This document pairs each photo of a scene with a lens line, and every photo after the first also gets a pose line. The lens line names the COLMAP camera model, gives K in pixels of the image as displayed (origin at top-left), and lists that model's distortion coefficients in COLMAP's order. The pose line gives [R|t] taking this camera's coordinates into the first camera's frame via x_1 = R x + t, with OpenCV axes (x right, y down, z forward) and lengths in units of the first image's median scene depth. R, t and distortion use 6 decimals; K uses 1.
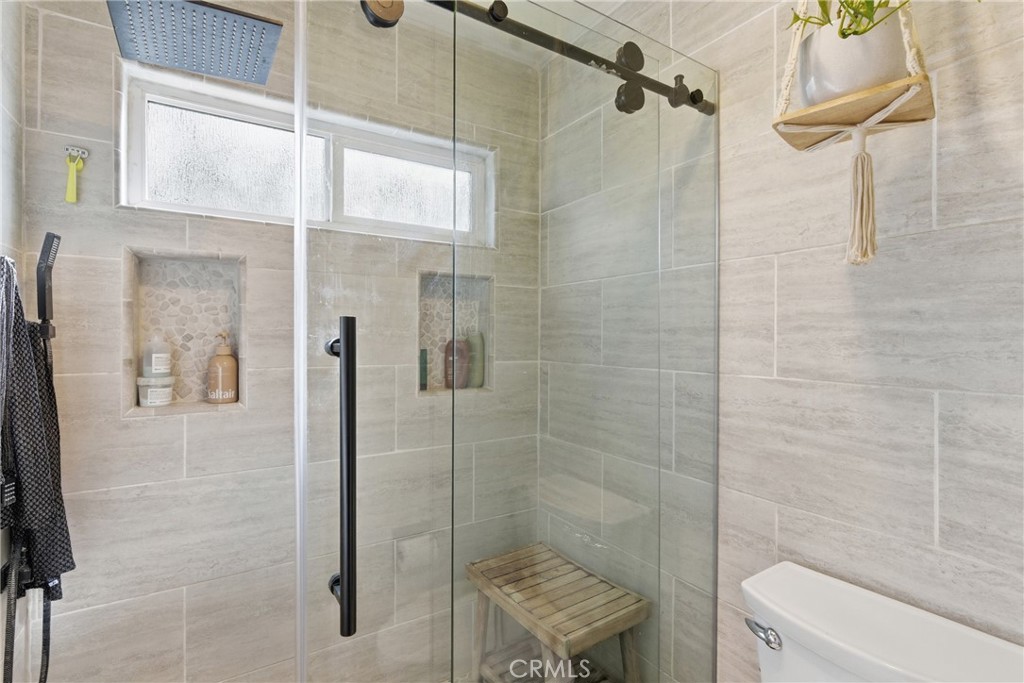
lens RADIAL K [[466.6, 0, 515.5], [0, 466.6, 339.9], [0, 0, 1]] dist [-0.001261, 0.001511]
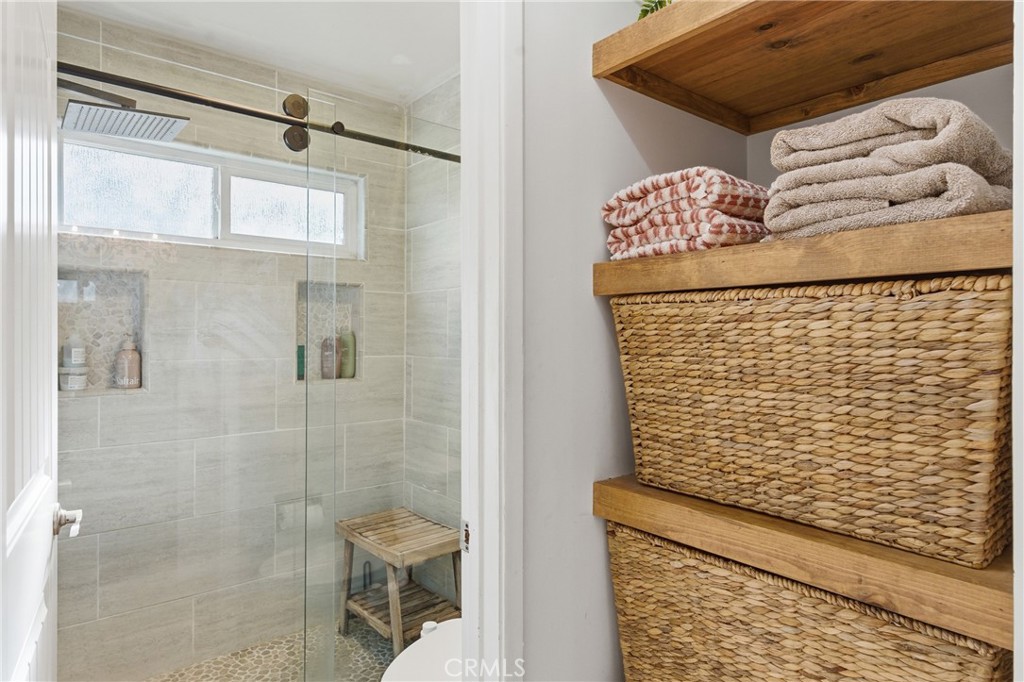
lens RADIAL K [[567.1, 0, 507.1], [0, 567.1, 336.6], [0, 0, 1]] dist [0.005567, -0.000391]
pose [[0.993734, 0.000005, 0.111774, 0.172626], [0.000375, 0.999994, -0.003374, 0.002862], [-0.111774, 0.003394, 0.993728, -0.523224]]
